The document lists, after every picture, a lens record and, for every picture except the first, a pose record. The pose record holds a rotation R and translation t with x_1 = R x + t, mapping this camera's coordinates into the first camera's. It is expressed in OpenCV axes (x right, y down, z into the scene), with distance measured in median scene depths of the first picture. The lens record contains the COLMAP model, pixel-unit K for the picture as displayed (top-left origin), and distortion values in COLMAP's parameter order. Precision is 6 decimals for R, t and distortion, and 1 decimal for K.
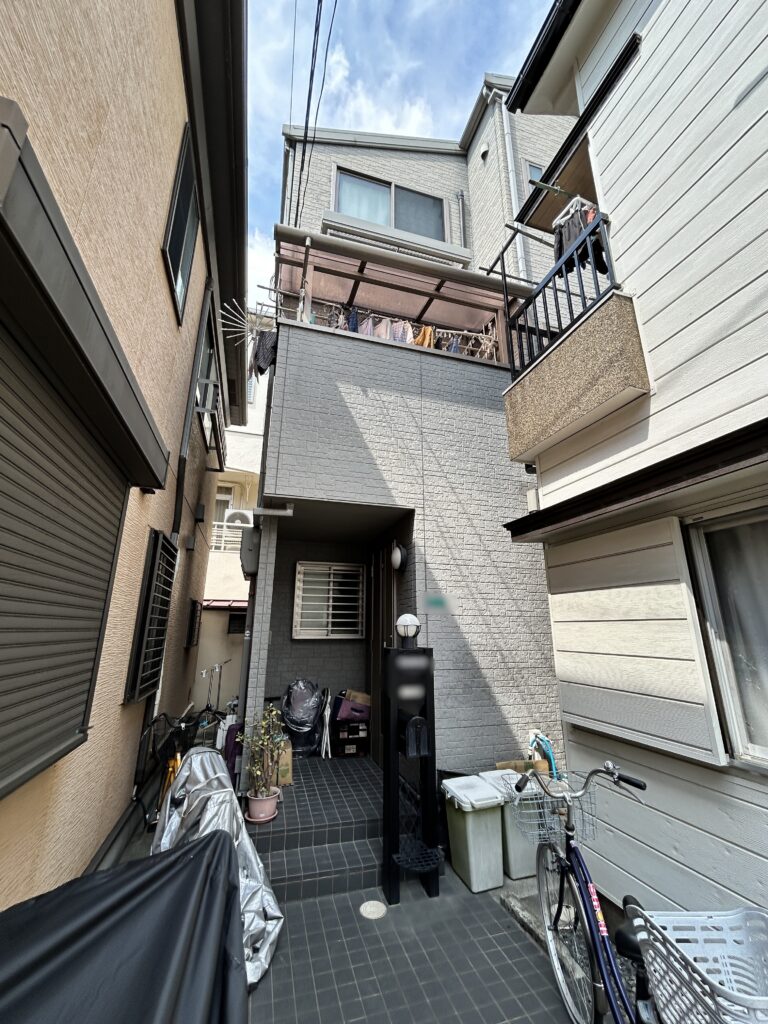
lens RADIAL K [[413.6, 0, 385.3], [0, 413.6, 509.4], [0, 0, 1]] dist [-0.002936, -0.000065]
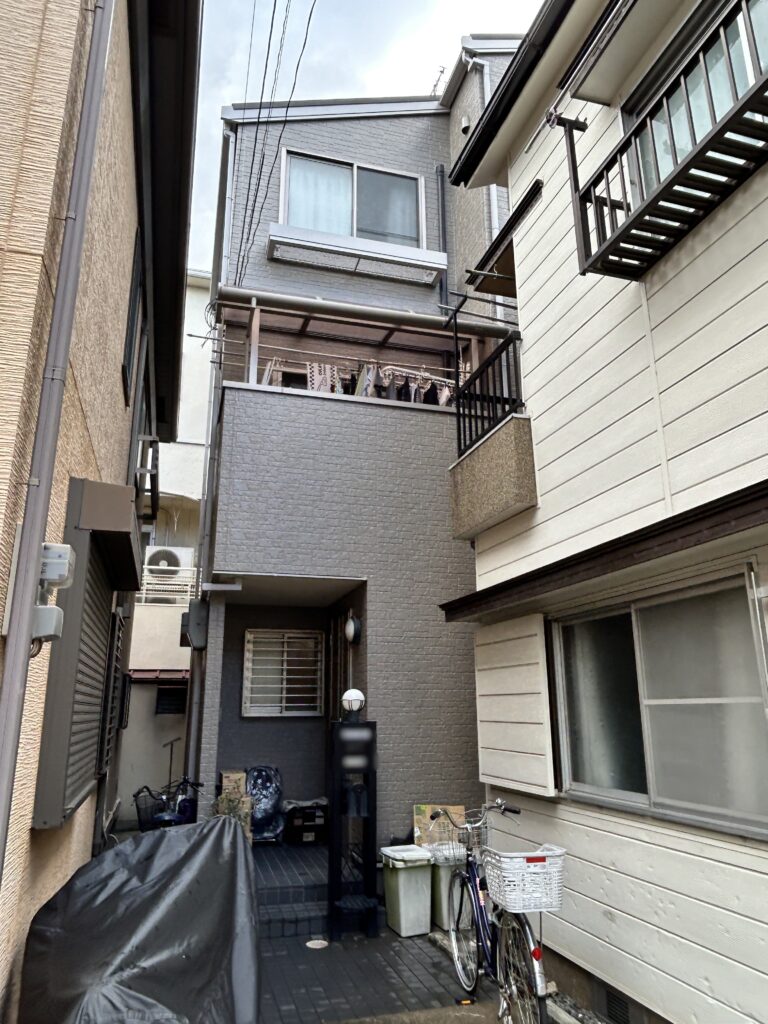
lens RADIAL K [[697.0, 0, 380.5], [0, 697.0, 512.8], [0, 0, 1]] dist [0.004512, -0.000035]
pose [[0.999863, -0.011192, -0.012195, 0.122914], [0.011275, 0.999914, 0.006727, -0.167310], [0.012119, -0.006863, 0.999903, -0.624105]]
